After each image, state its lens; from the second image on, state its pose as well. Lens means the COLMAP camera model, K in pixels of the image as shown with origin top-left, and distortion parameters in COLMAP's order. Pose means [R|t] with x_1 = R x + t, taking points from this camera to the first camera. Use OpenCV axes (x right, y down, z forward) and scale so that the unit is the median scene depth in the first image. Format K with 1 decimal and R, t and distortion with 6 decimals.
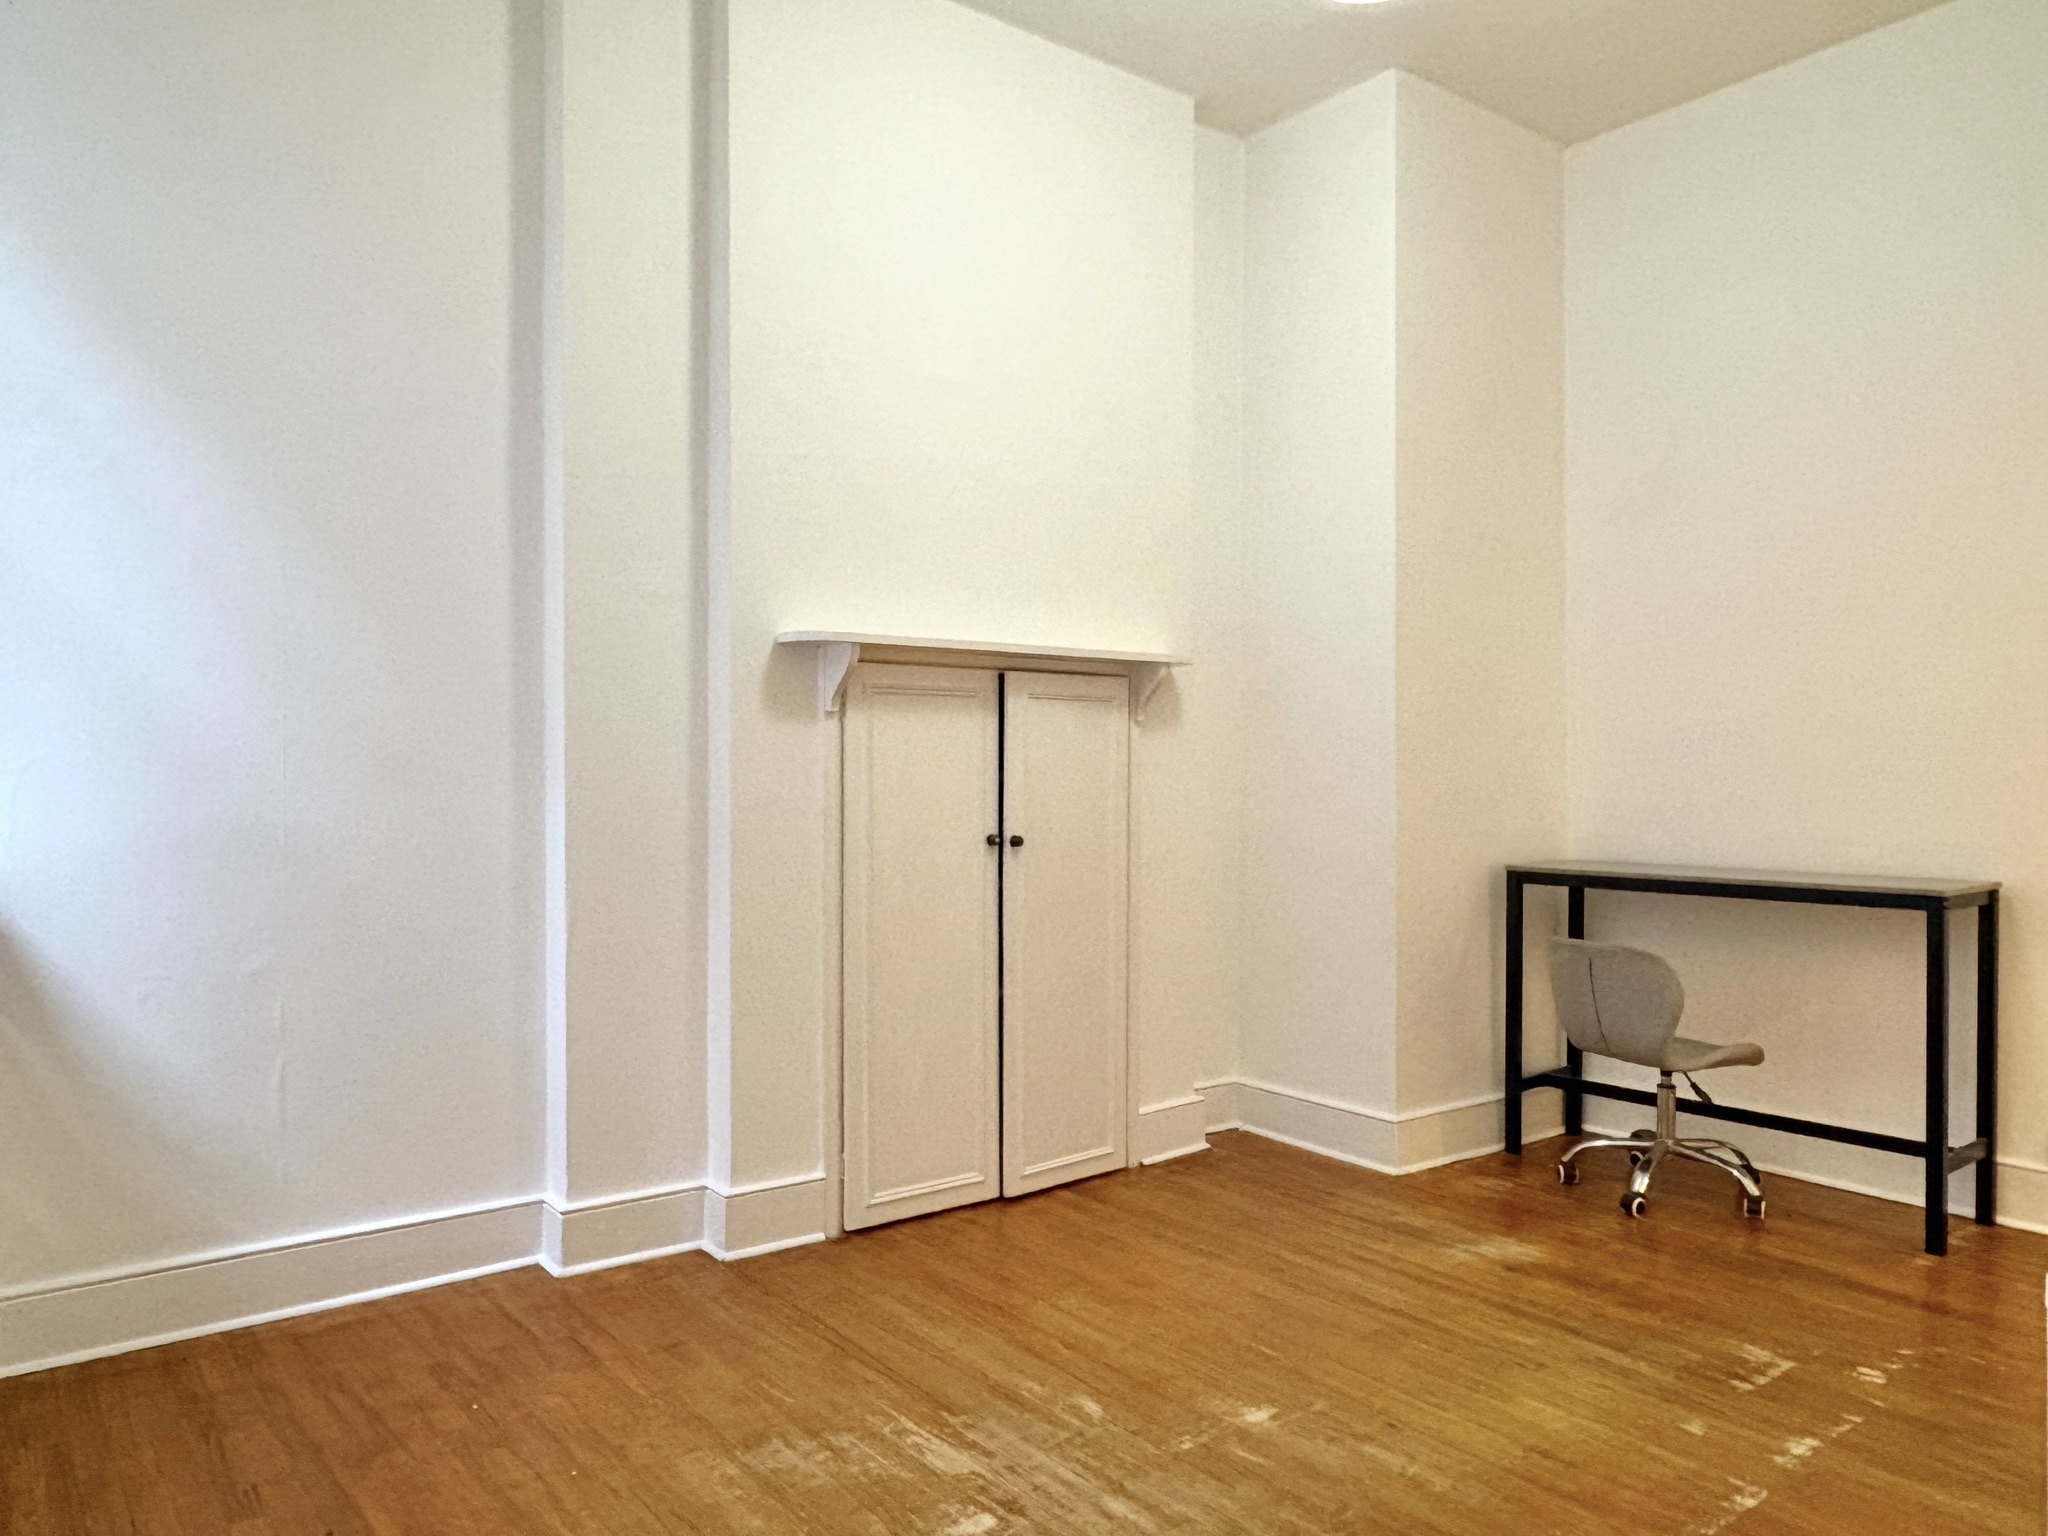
lens RADIAL K [[1404.8, 0, 1024.0], [0, 1404.8, 768.0], [0, 0, 1]] dist [0.003501, -0.000011]
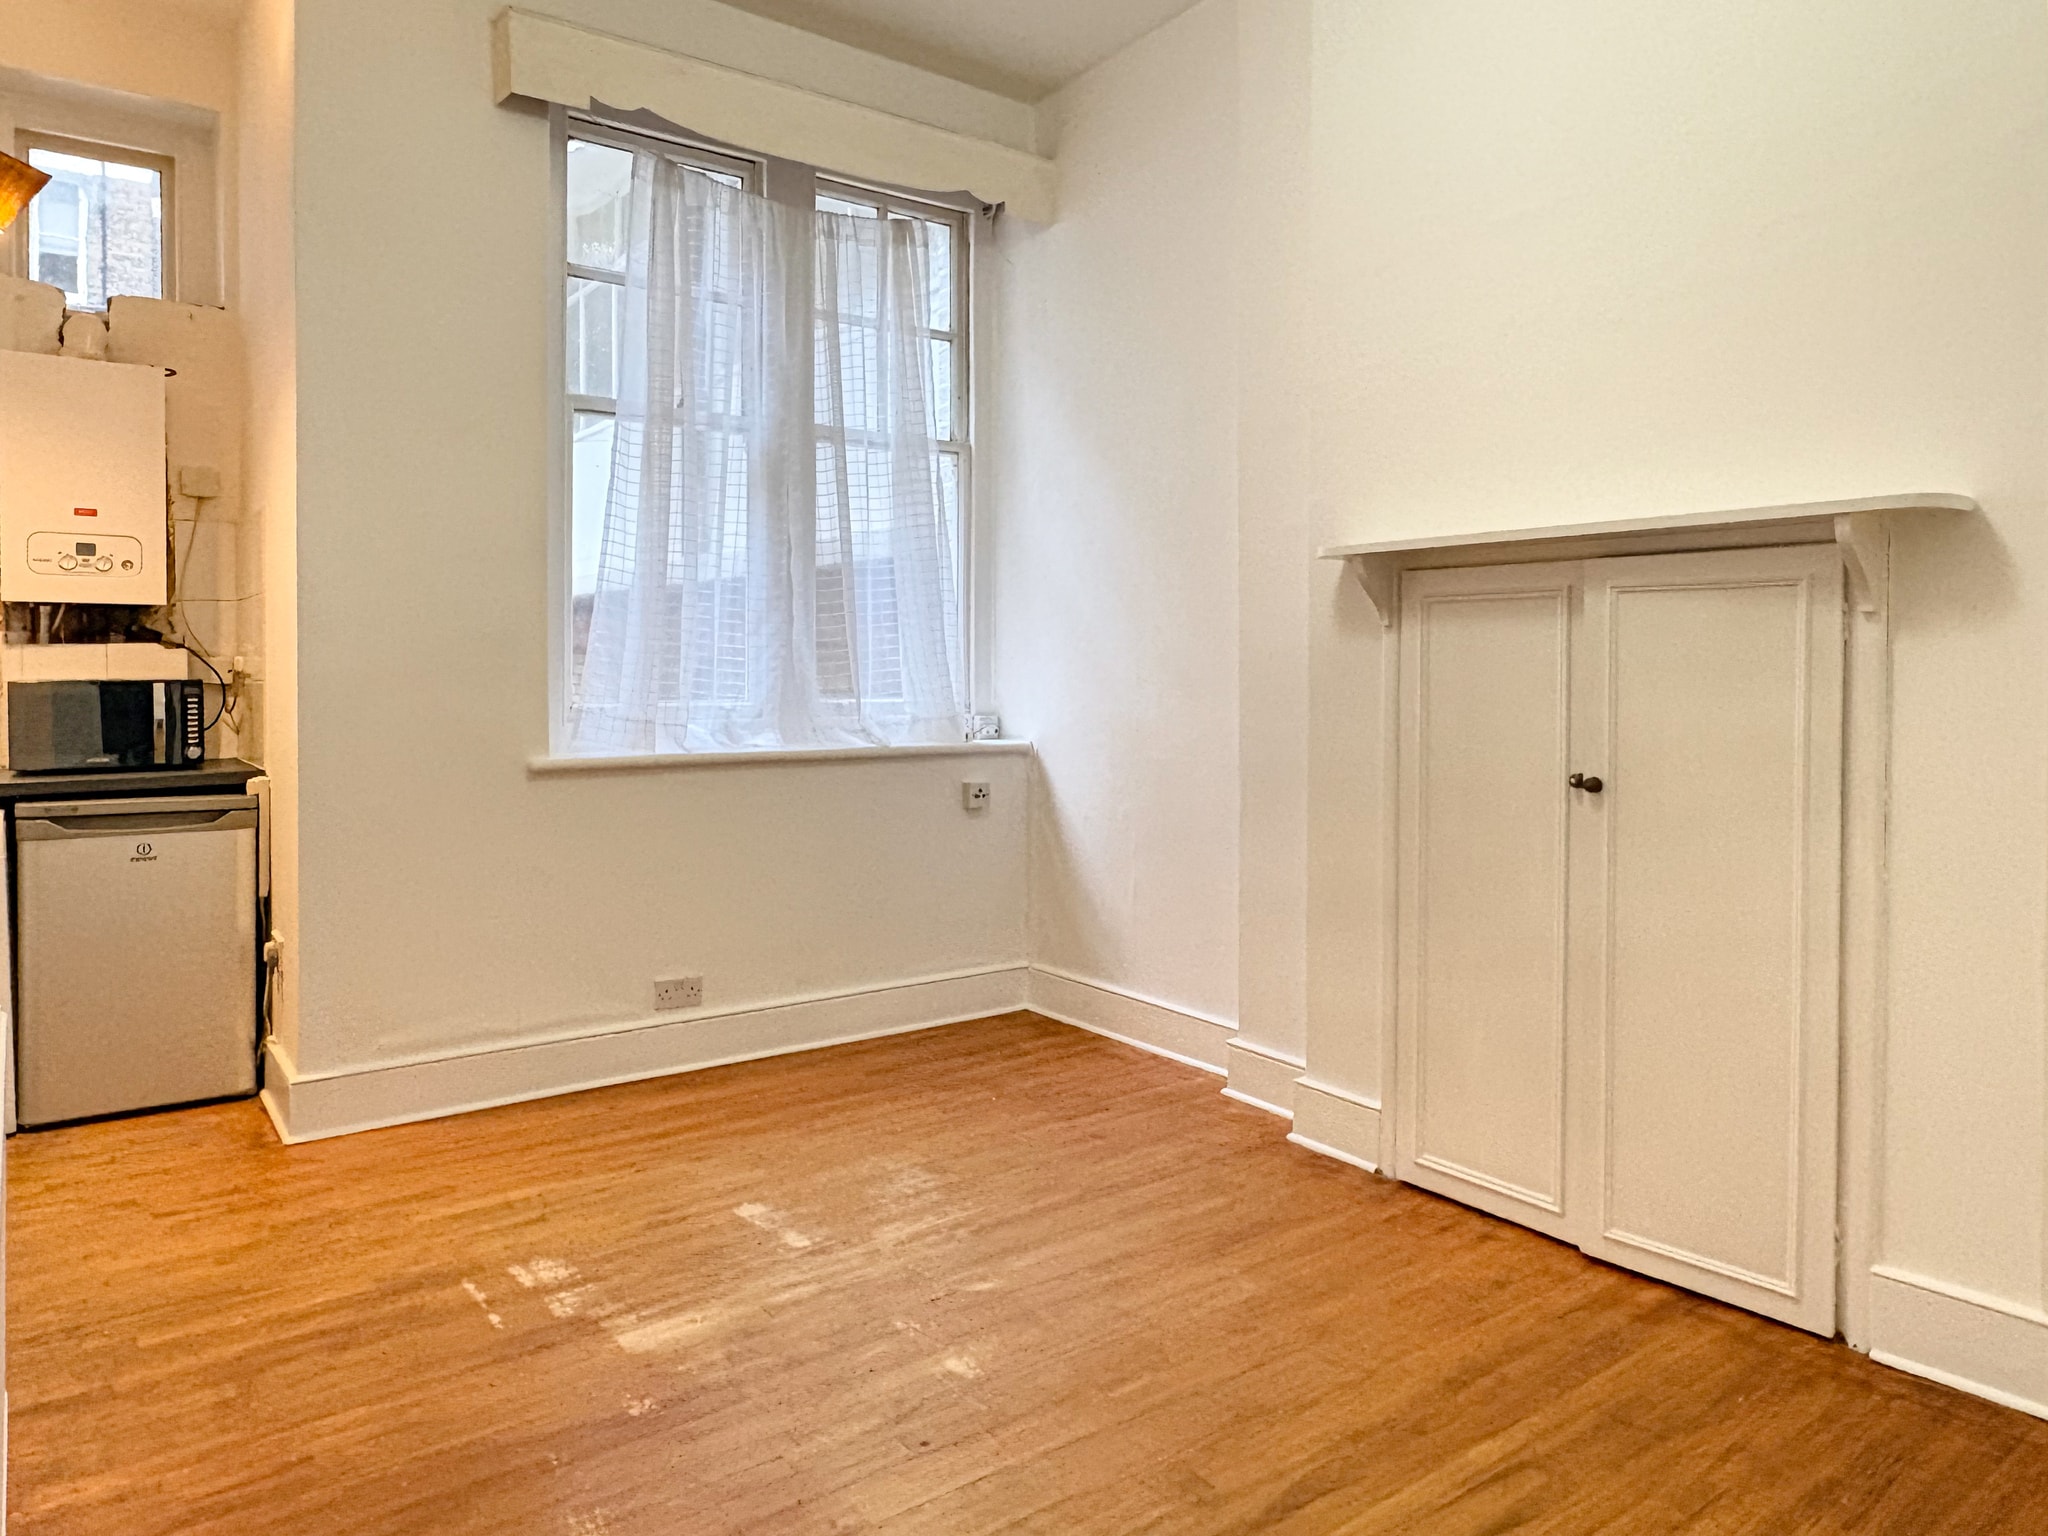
lens RADIAL K [[1299.6, 0, 965.2], [0, 1299.6, 686.0], [0, 0, 1]] dist [0.001138, -0.000679]
pose [[-0.021956, 0.012339, -0.999683, 0.936141], [-0.001649, 0.999922, 0.012378, -0.012429], [0.999758, 0.001921, -0.021934, 0.915343]]
